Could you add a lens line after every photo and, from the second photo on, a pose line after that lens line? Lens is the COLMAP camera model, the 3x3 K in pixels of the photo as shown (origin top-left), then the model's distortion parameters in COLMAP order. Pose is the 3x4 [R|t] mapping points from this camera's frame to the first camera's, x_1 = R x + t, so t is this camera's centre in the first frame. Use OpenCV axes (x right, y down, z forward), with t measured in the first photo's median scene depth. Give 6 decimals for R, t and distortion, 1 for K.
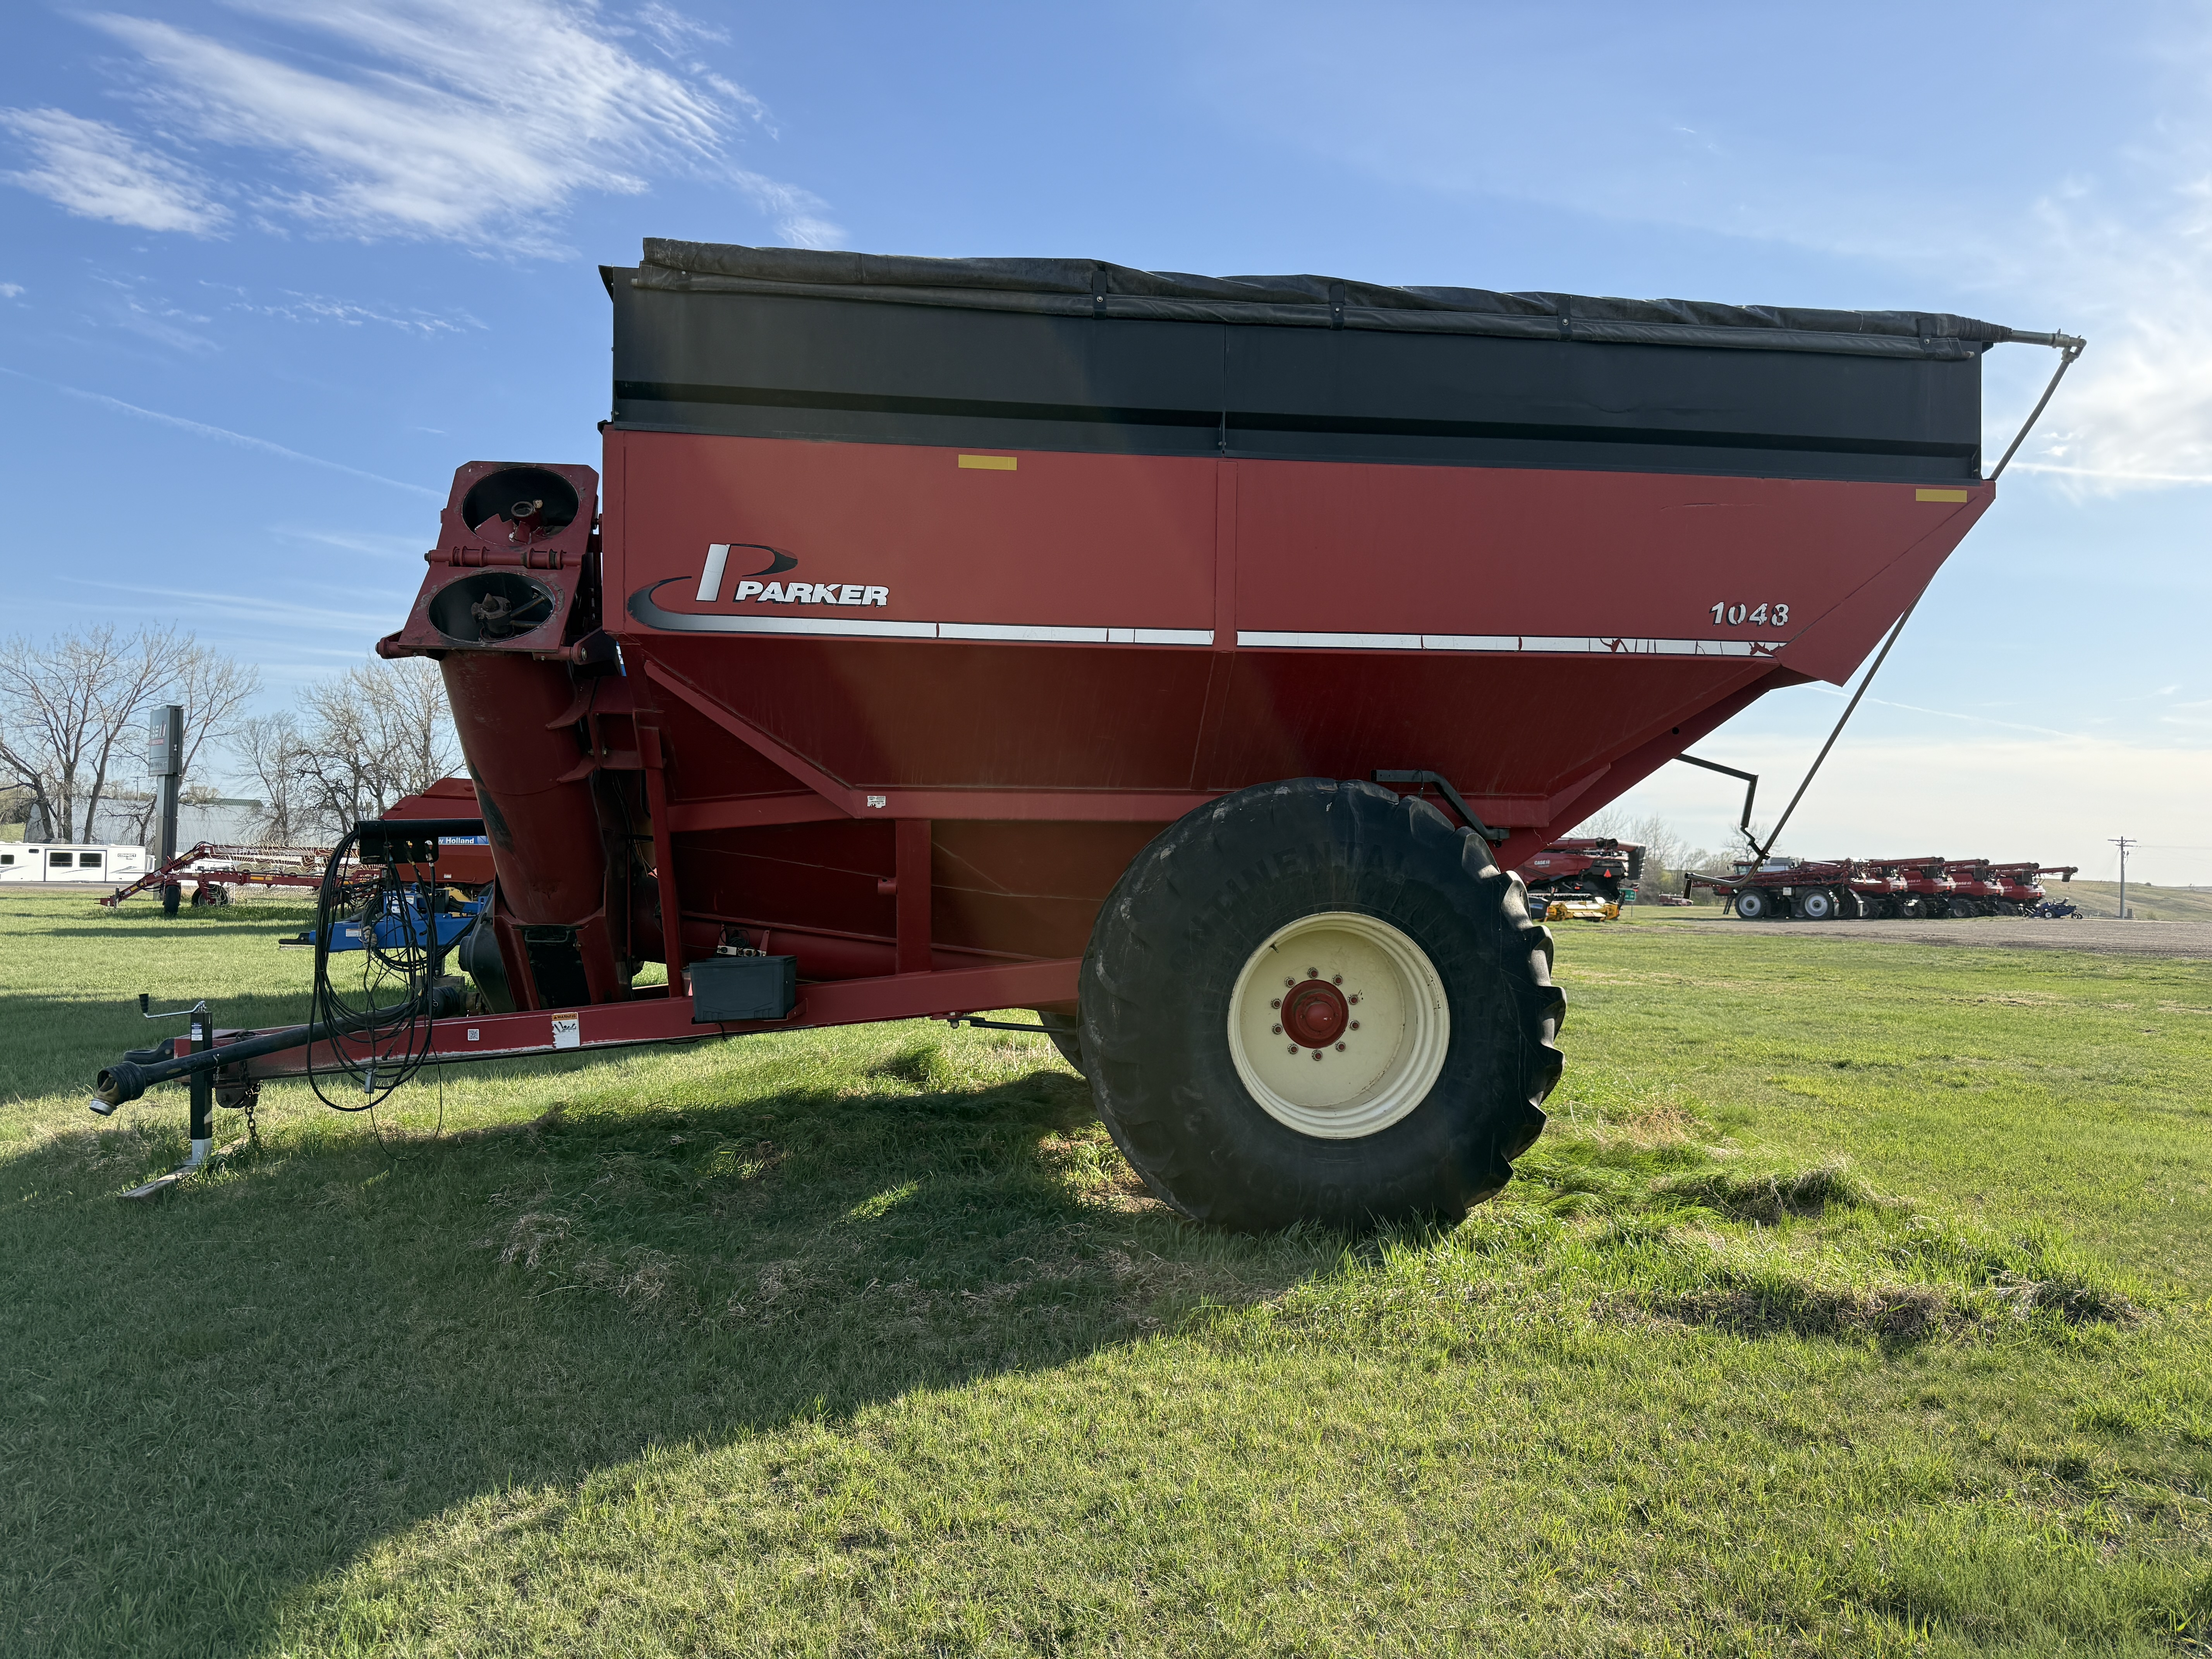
lens RADIAL K [[1551.3, 0, 1098.3], [0, 1551.3, 813.4], [0, 0, 1]] dist [0.057968, -0.062599]
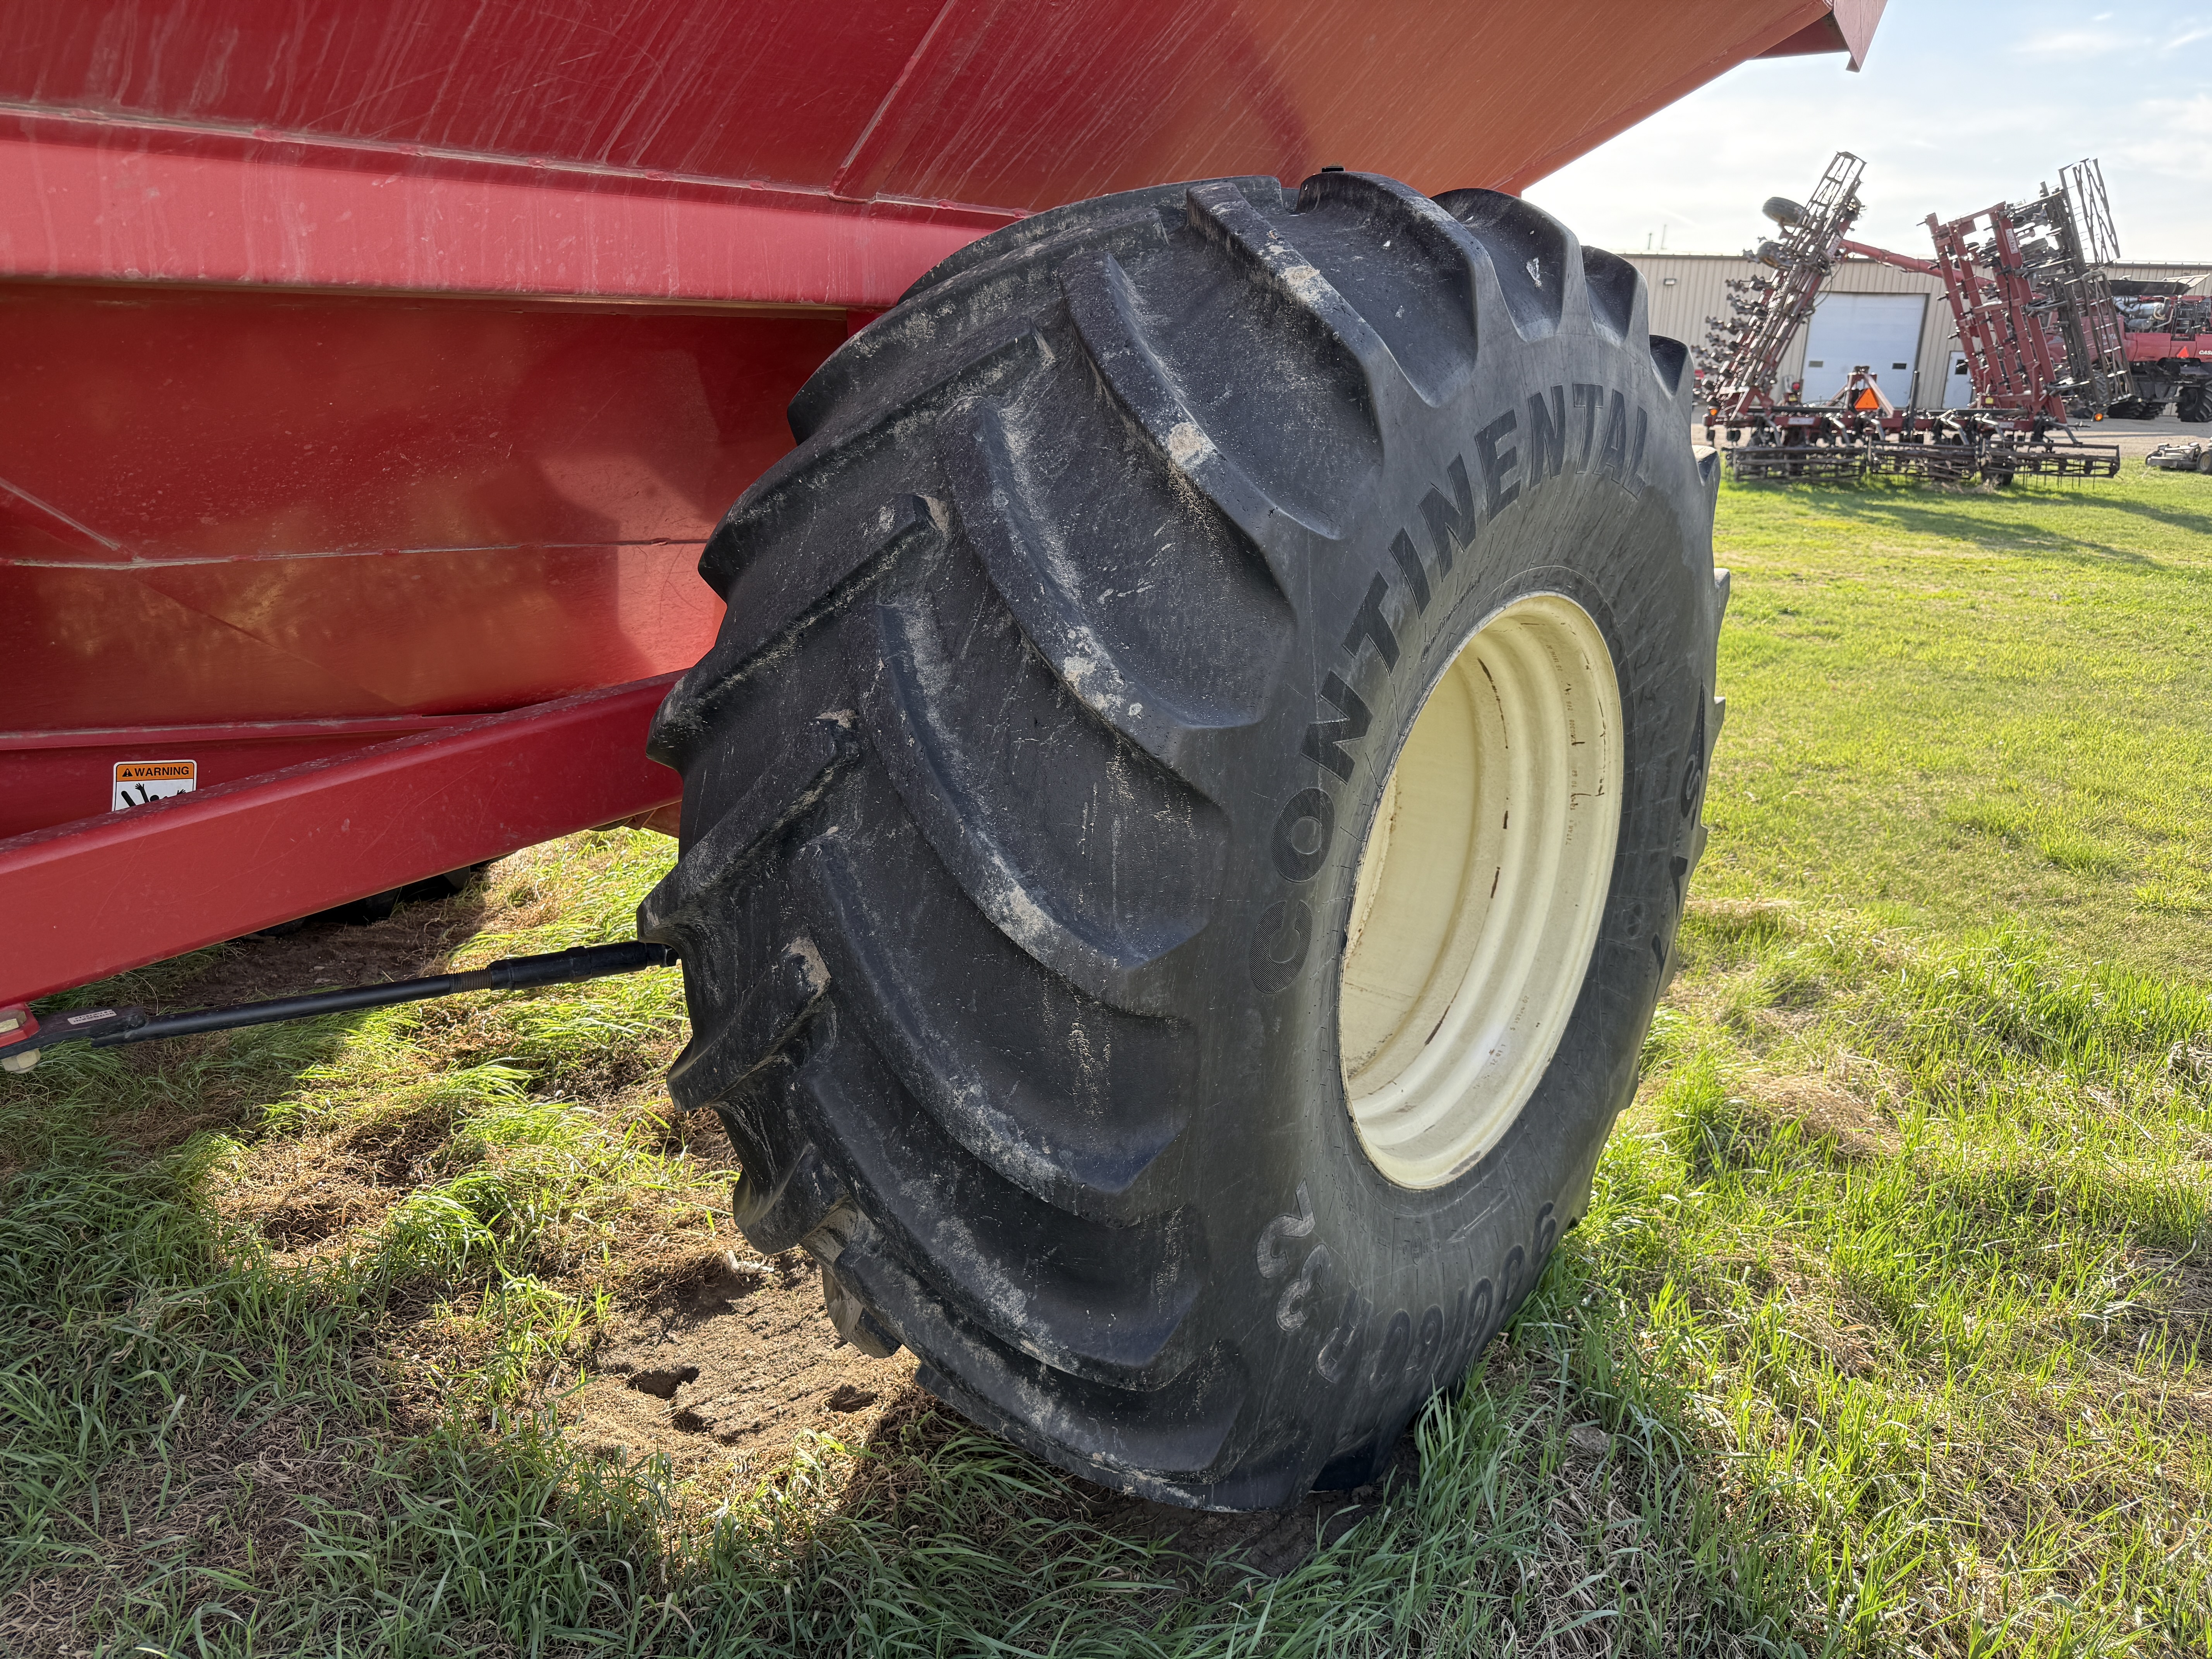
lens RADIAL K [[1551.3, 0, 1091.8], [0, 1551.3, 837.1], [0, 0, 1]] dist [0.057968, -0.062599]
pose [[0.717866, -0.209887, 0.663789, -0.151215], [-0.027355, 0.944231, 0.328145, 0.002135], [-0.695644, -0.253722, 0.672090, 0.771255]]
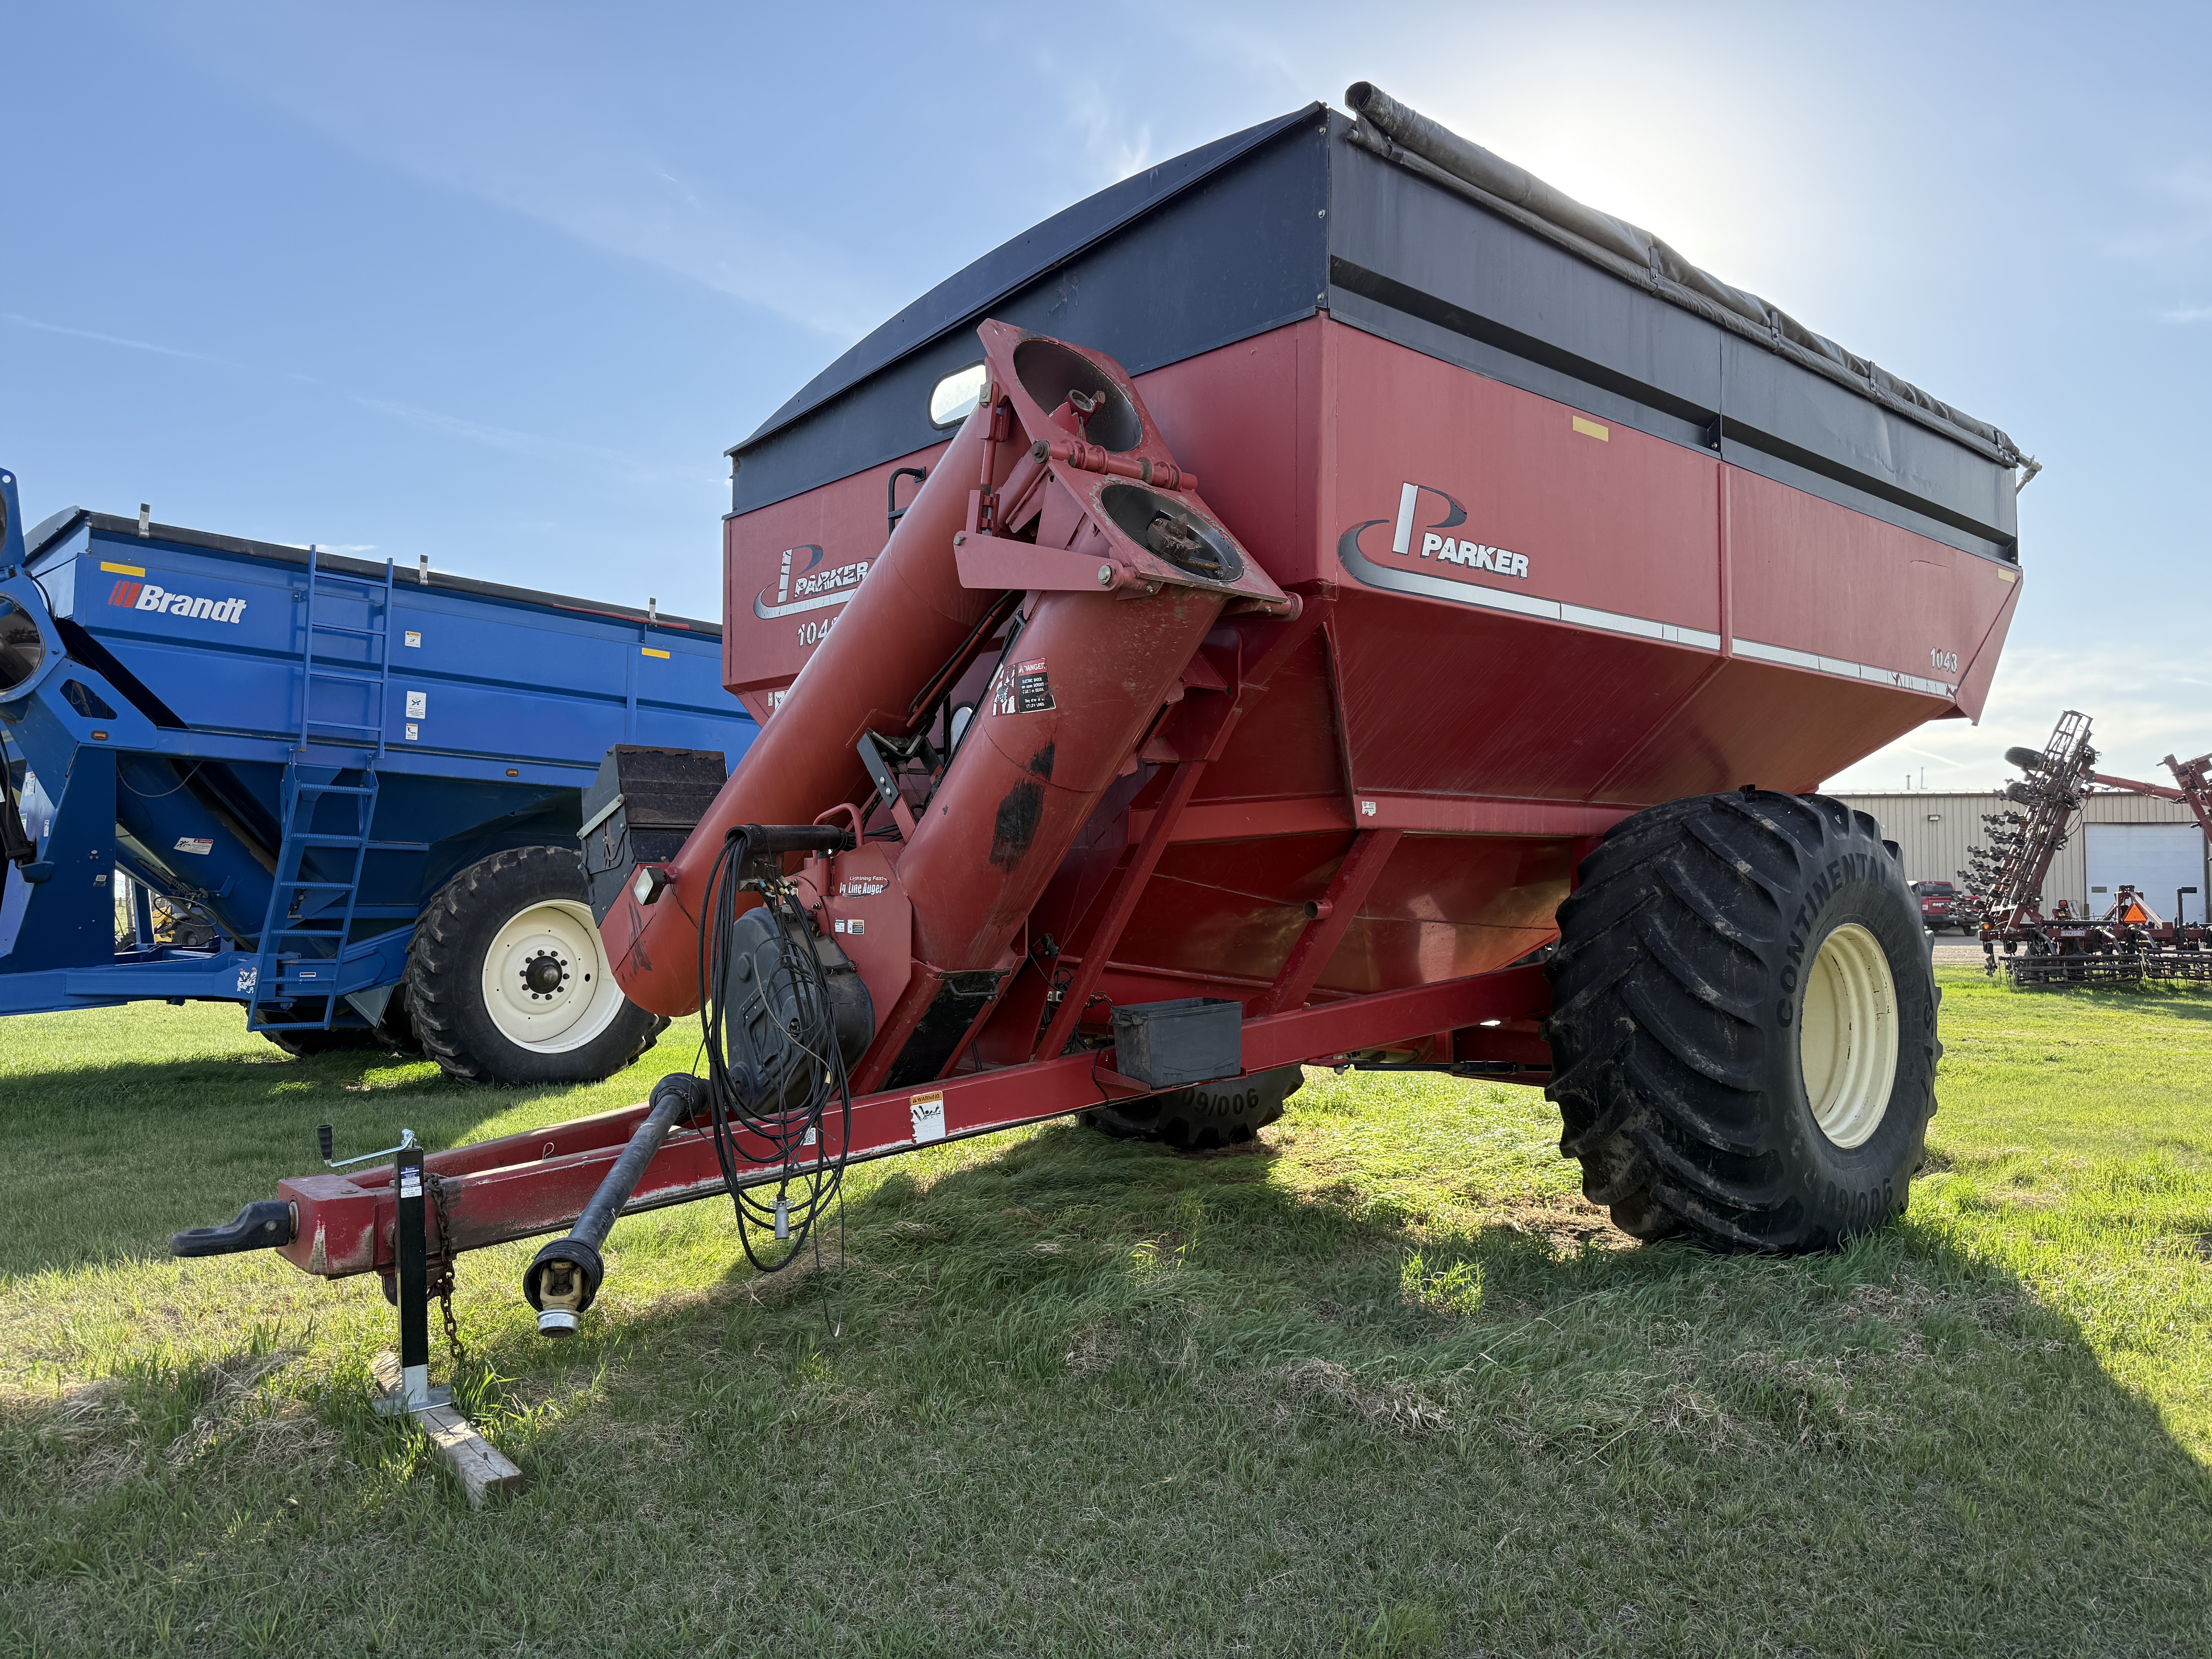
lens RADIAL K [[1551.3, 0, 1064.0], [0, 1551.3, 830.5], [0, 0, 1]] dist [0.057968, -0.062599]
pose [[0.827024, 0.006918, 0.562124, -0.796662], [-0.005218, 0.999976, -0.004630, 0.009604], [-0.562142, 0.000896, 0.827040, 0.416118]]
